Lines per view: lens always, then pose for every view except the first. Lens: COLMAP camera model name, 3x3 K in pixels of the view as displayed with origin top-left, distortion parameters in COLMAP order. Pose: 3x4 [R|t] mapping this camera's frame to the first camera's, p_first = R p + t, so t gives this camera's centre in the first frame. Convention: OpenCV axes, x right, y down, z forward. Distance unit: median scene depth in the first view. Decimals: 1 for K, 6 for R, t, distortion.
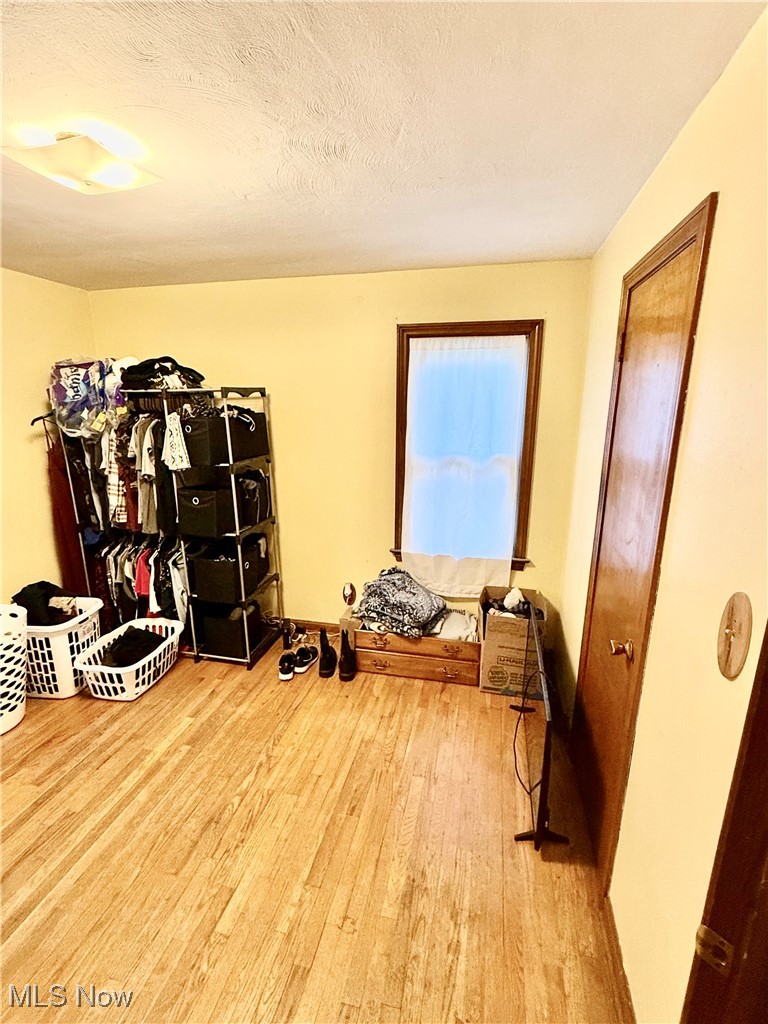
lens RADIAL K [[470.2, 0, 381.4], [0, 470.2, 512.6], [0, 0, 1]] dist [-0.000151, 0.000884]
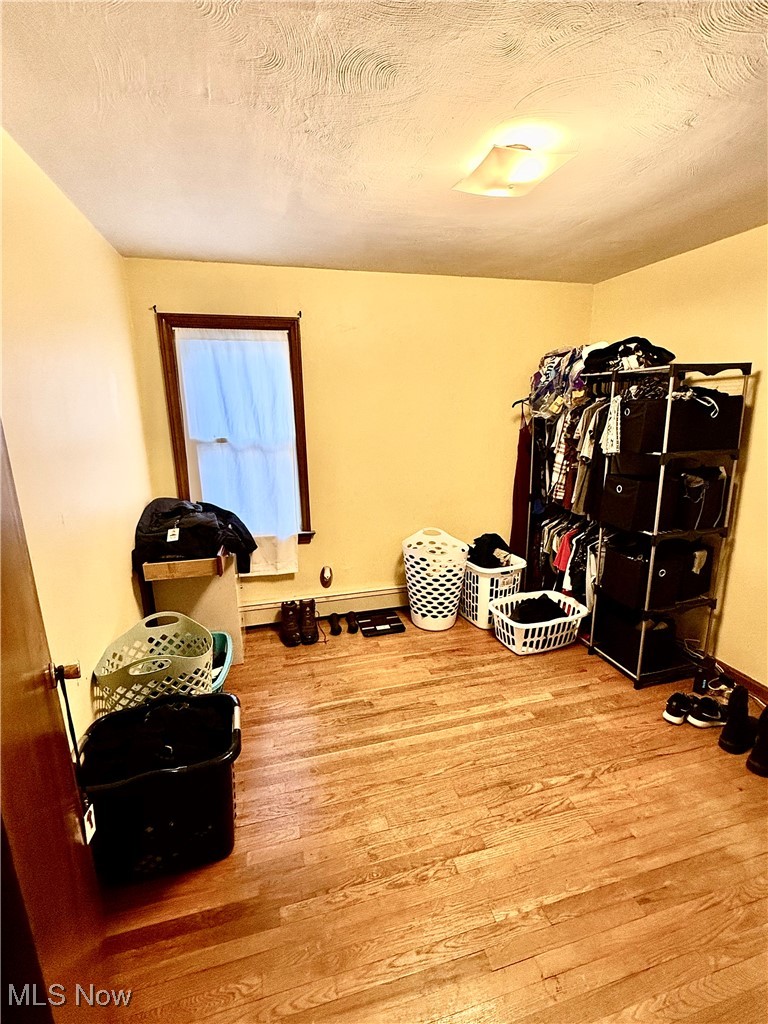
lens RADIAL K [[470.2, 0, 382.9], [0, 470.2, 513.1], [0, 0, 1]] dist [-0.000151, 0.000884]
pose [[0.472729, 0.200940, -0.857992, 0.202682], [-0.195445, 0.973313, 0.120263, 0.001742], [0.859261, 0.110838, 0.499386, 0.128797]]
